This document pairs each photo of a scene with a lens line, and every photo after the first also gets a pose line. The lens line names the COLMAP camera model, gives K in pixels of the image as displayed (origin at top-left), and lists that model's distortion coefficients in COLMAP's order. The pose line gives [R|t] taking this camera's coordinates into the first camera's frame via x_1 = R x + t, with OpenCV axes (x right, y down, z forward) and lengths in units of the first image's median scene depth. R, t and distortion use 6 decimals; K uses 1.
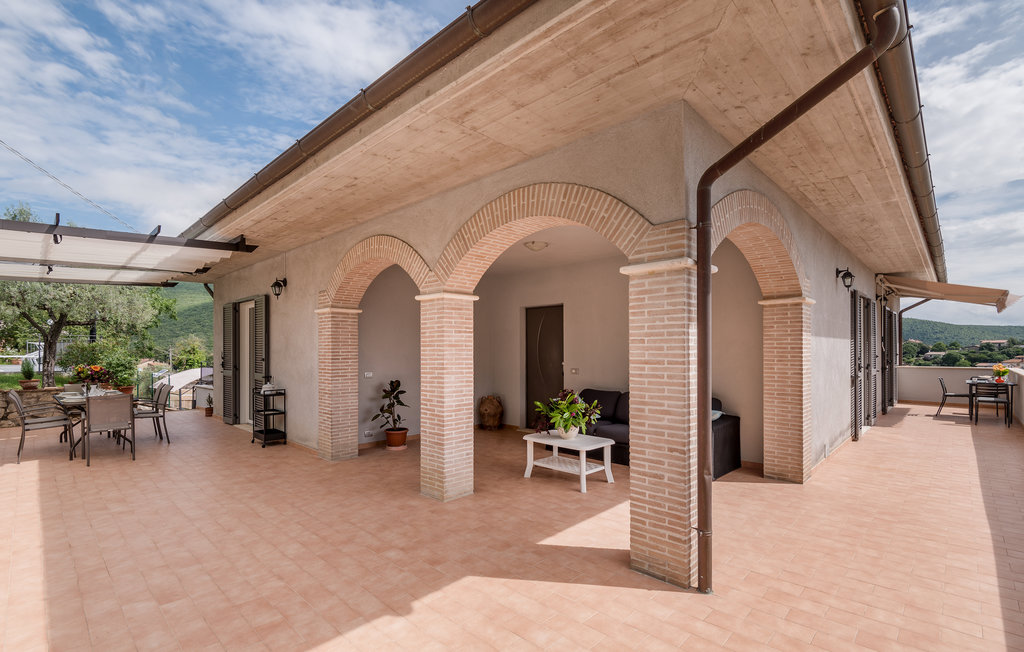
lens RADIAL K [[466.6, 0, 516.2], [0, 466.6, 349.9], [0, 0, 1]] dist [-0.008050, -0.000482]
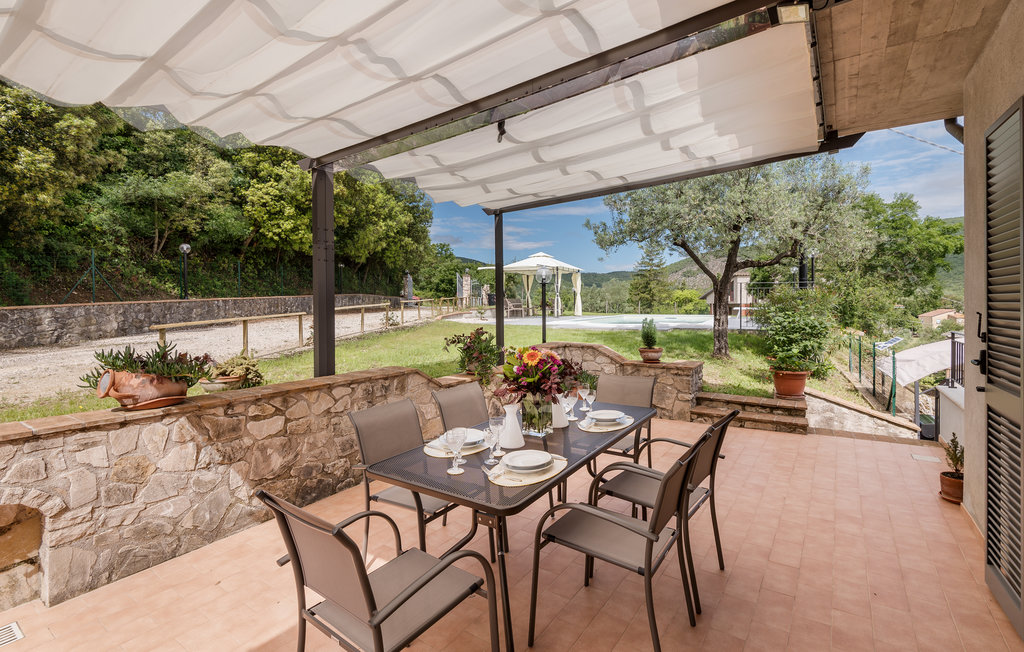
lens RADIAL K [[451.7, 0, 511.4], [0, 451.7, 302.7], [0, 0, 1]] dist [-0.007994, -0.000021]
pose [[0.125524, 0.000117, -0.992091, -0.453347], [0.005906, 0.999982, 0.000865, -0.003492], [0.992073, -0.005968, 0.125521, 0.760318]]
